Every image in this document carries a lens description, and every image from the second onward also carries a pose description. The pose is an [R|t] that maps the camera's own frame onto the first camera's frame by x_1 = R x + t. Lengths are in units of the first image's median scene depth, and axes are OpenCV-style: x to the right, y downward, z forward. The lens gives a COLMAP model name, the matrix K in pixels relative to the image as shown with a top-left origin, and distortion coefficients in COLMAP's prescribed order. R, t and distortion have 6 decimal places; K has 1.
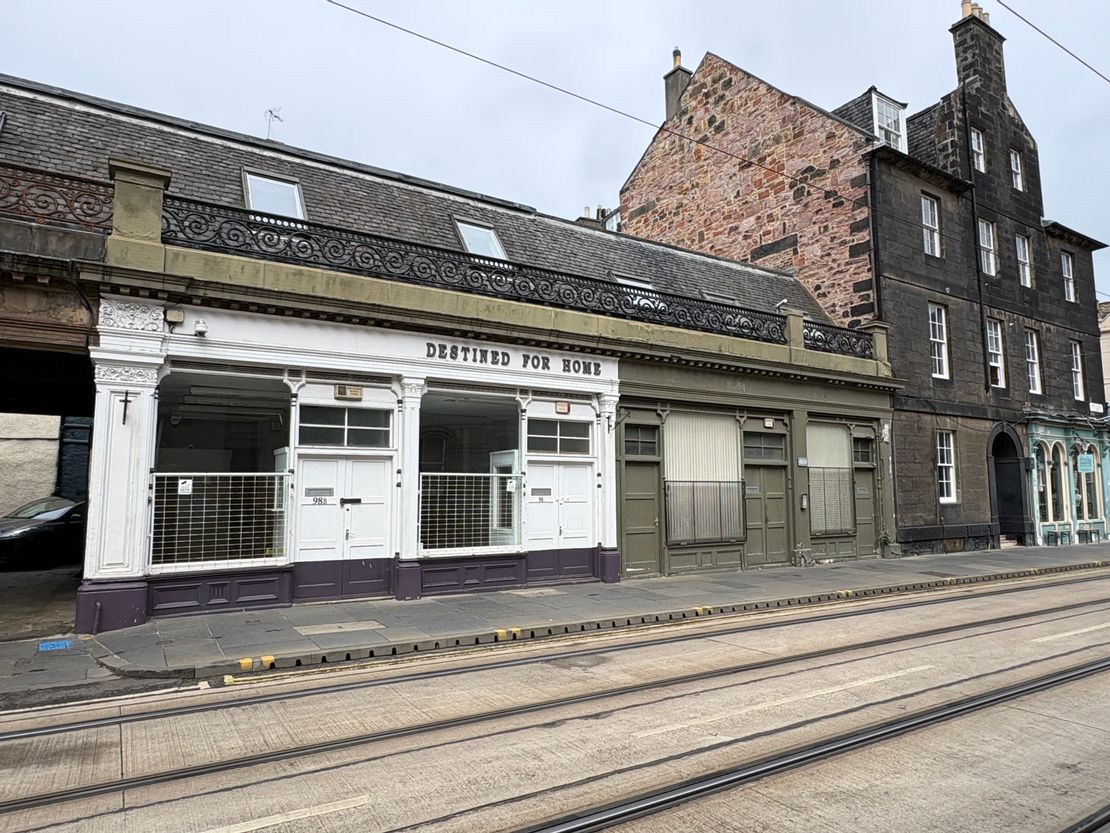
lens RADIAL K [[678.5, 0, 555.3], [0, 678.5, 441.5], [0, 0, 1]] dist [0.002521, -0.000176]
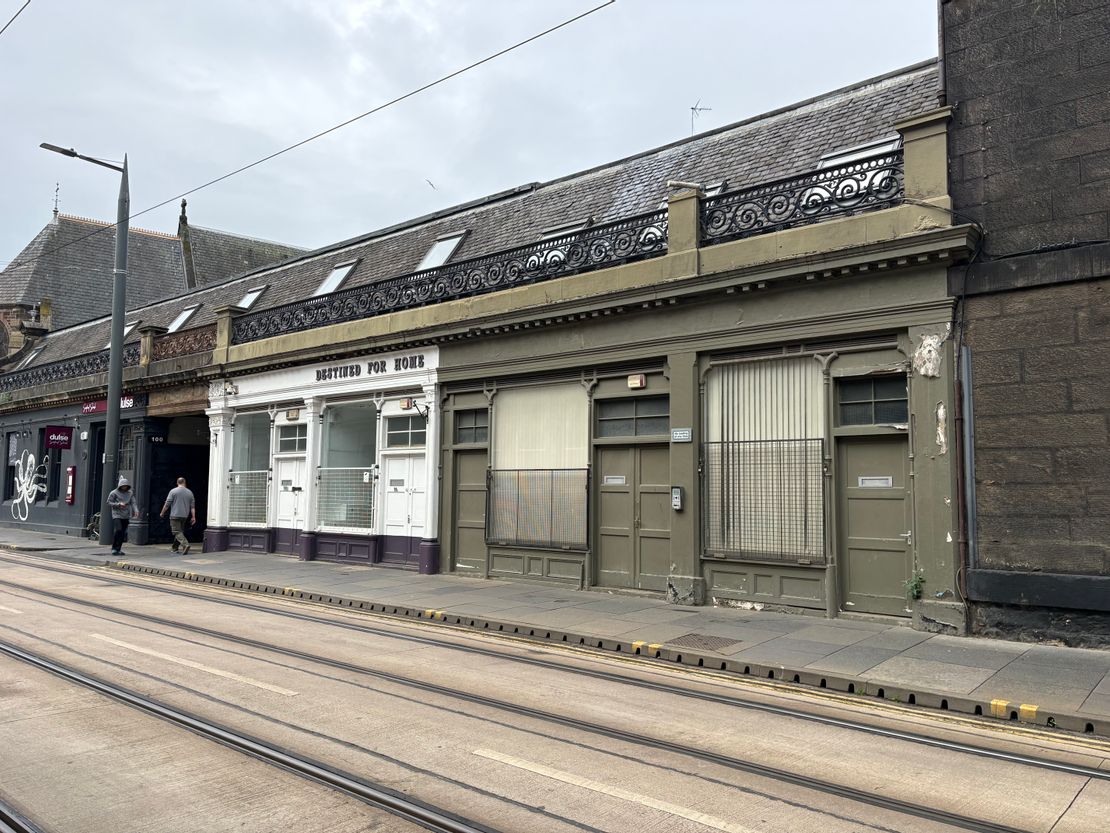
lens RADIAL K [[830.9, 0, 555.4], [0, 830.9, 415.2], [0, 0, 1]] dist [0.056663, -0.057648]
pose [[0.307617, -0.076636, -0.948419, 1.267686], [0.066379, 0.996051, -0.058955, 0.058855], [0.949192, -0.044819, 0.311489, 0.783752]]
